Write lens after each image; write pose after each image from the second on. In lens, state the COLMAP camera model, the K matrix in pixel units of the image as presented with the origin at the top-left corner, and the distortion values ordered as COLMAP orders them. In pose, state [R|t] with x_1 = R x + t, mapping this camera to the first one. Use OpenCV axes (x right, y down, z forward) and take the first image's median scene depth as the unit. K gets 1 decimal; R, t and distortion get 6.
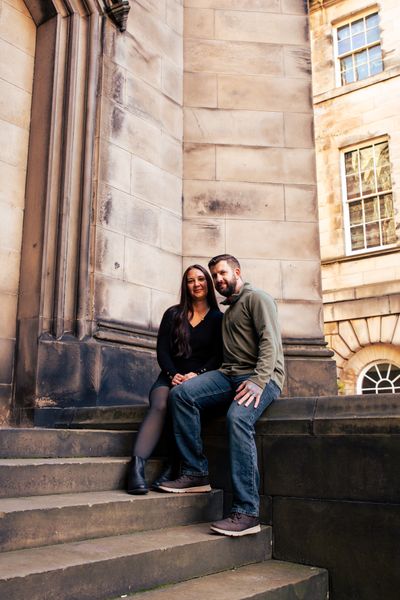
lens RADIAL K [[627.5, 0, 171.2], [0, 627.5, 292.4], [0, 0, 1]] dist [-0.003948, 0.002967]
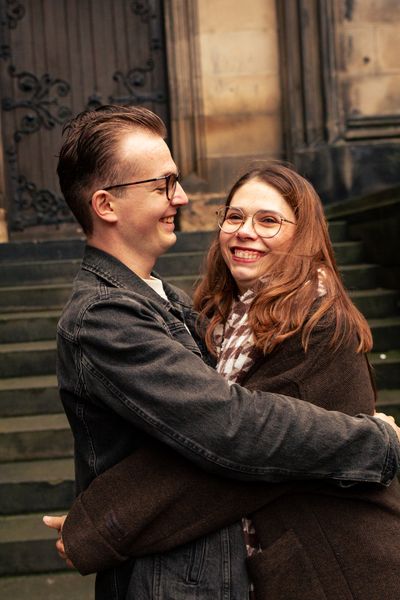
lens RADIAL K [[945.0, 0, 179.6], [0, 945.0, 317.4], [0, 0, 1]] dist [-0.000344, 0.108176]
pose [[0.667559, -0.011301, -0.744472, 0.871326], [0.234951, 0.951994, 0.196227, -0.019826], [0.706515, -0.305907, 0.638167, -0.313231]]
